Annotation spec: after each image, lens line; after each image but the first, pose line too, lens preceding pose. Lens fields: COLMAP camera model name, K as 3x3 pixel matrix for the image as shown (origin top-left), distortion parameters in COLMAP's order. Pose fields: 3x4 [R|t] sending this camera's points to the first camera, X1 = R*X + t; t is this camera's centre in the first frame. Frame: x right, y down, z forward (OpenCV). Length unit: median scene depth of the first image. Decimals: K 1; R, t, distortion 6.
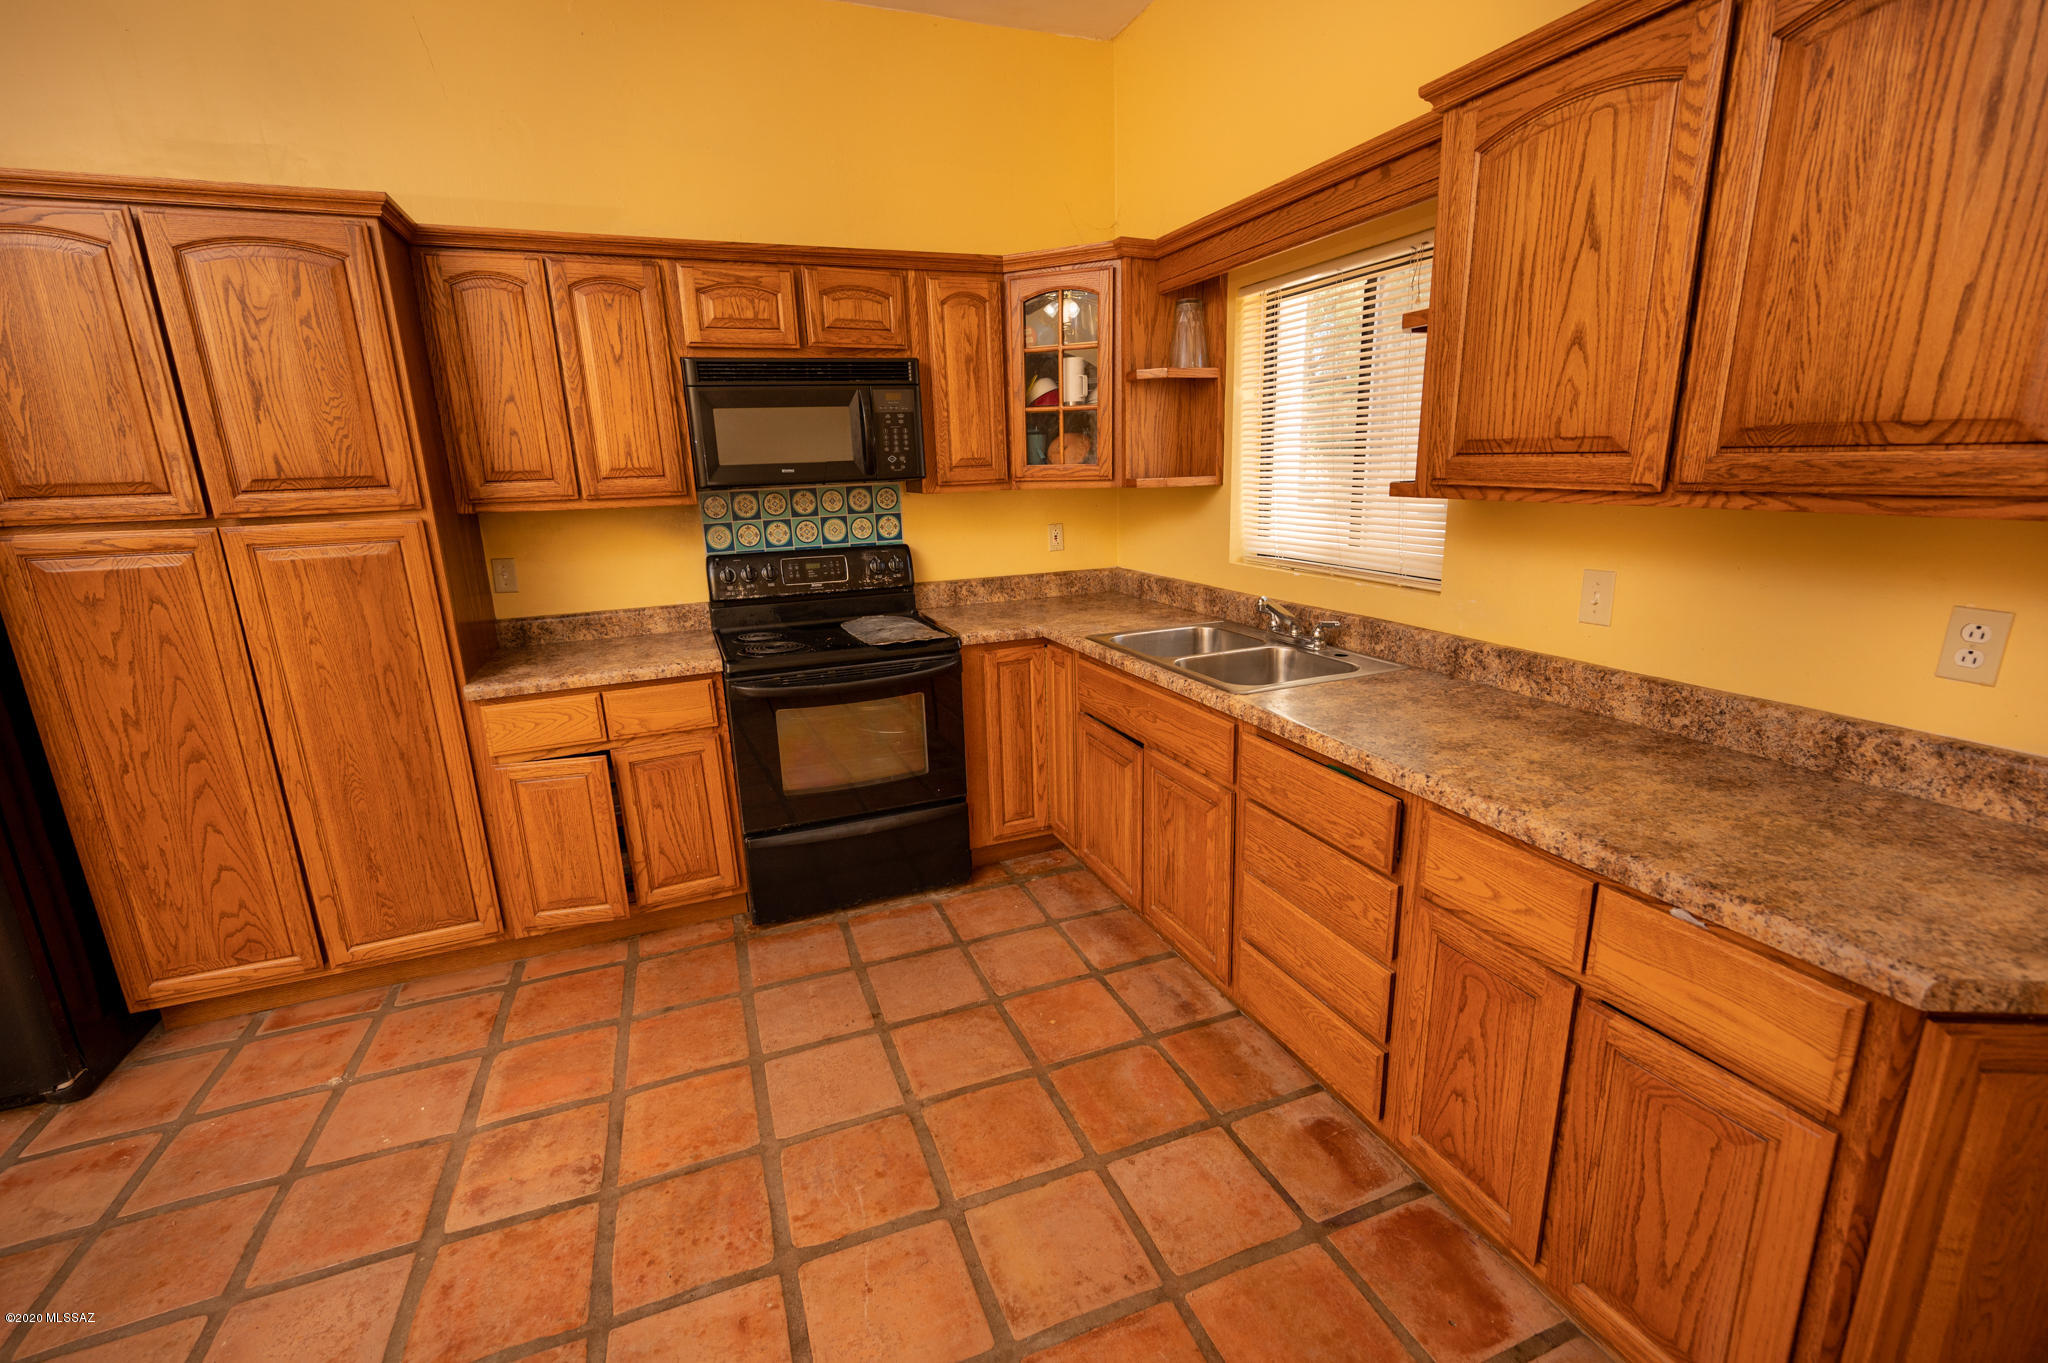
lens RADIAL K [[874.3, 0, 1020.8], [0, 874.3, 679.8], [0, 0, 1]] dist [-0.001066, -0.000179]
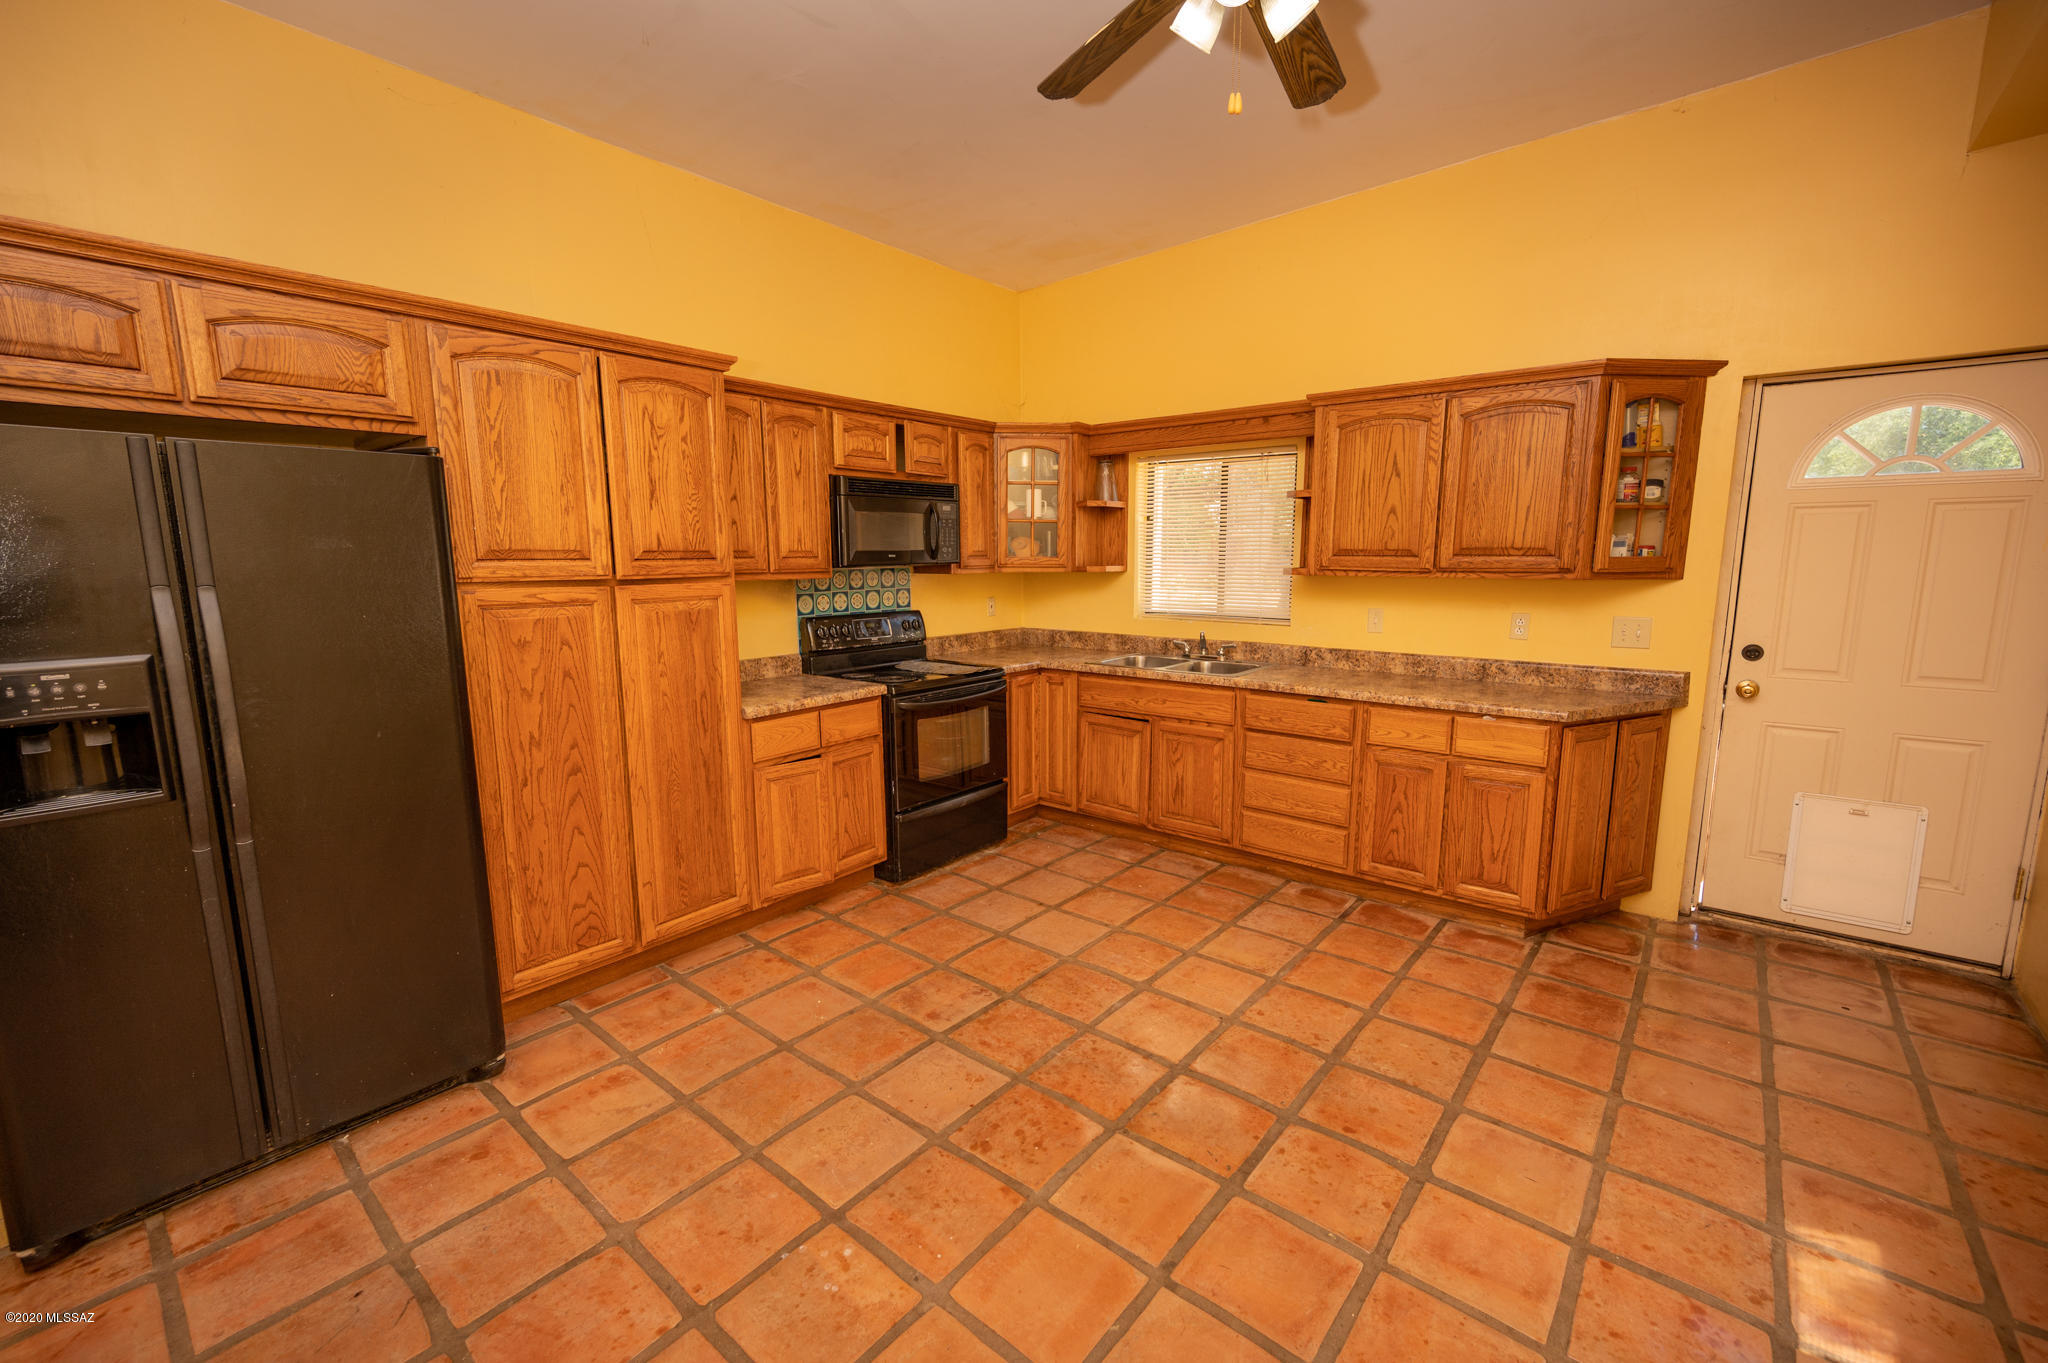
lens RADIAL K [[833.7, 0, 1021.3], [0, 833.7, 679.0], [0, 0, 1]] dist [0.003493, -0.000592]
pose [[0.877223, -0.044439, 0.478023, -0.929327], [0.094271, 0.992266, -0.080751, 0.112349], [-0.470737, 0.115900, 0.874628, -0.331227]]
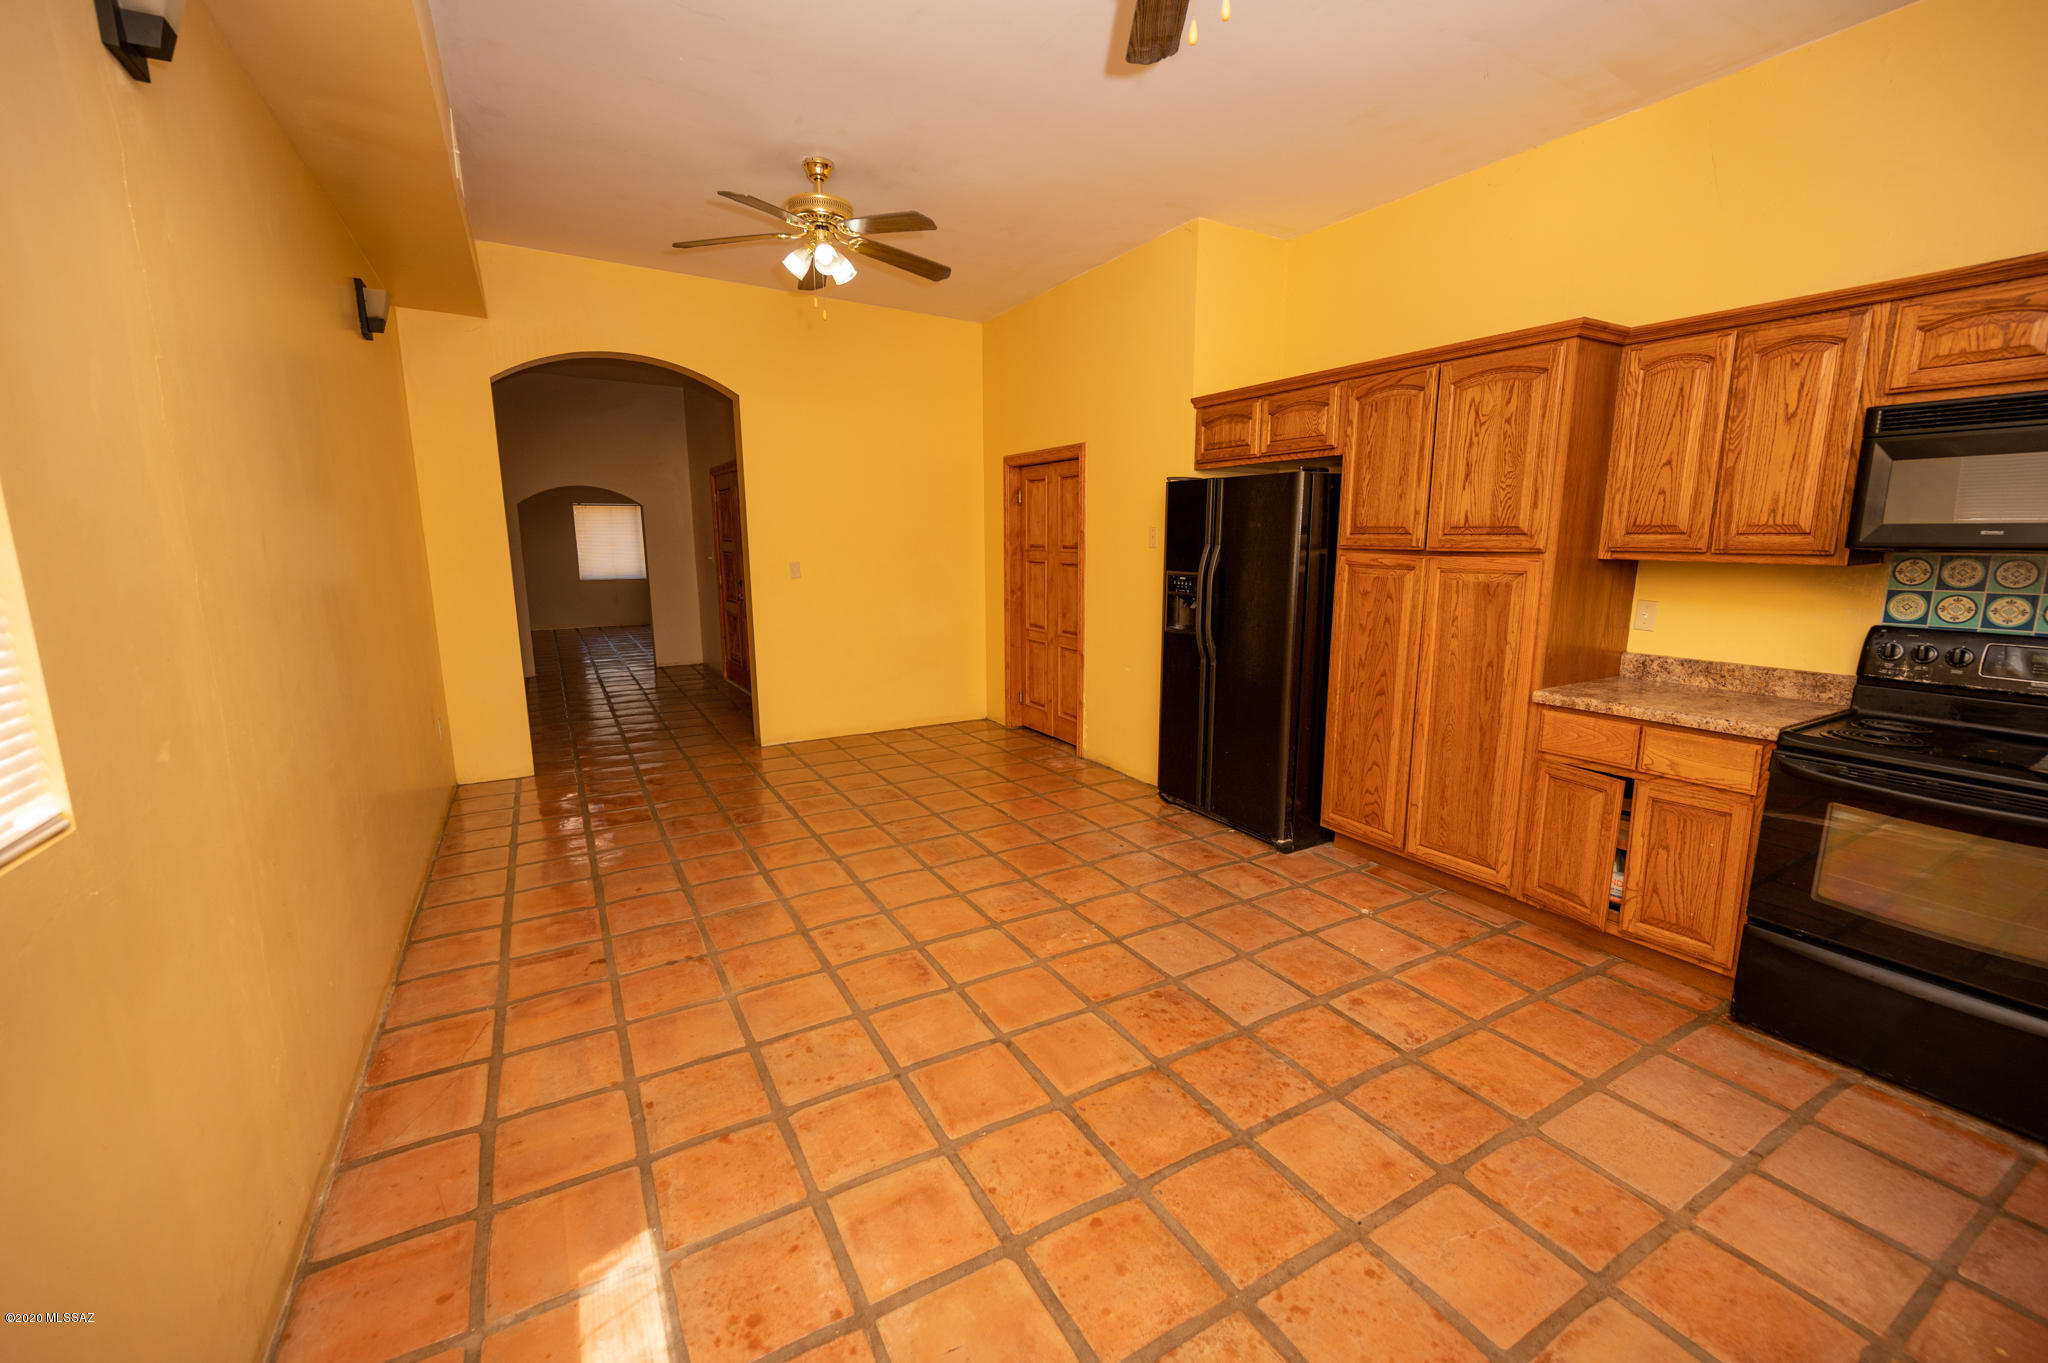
lens RADIAL K [[833.7, 0, 1025.7], [0, 833.7, 680.4], [0, 0, 1]] dist [0.003493, -0.000592]
pose [[0.154581, 0.206191, -0.966225, 0.453085], [-0.241753, 0.956144, 0.165363, -0.030390], [0.957946, 0.208025, 0.197649, 0.043972]]
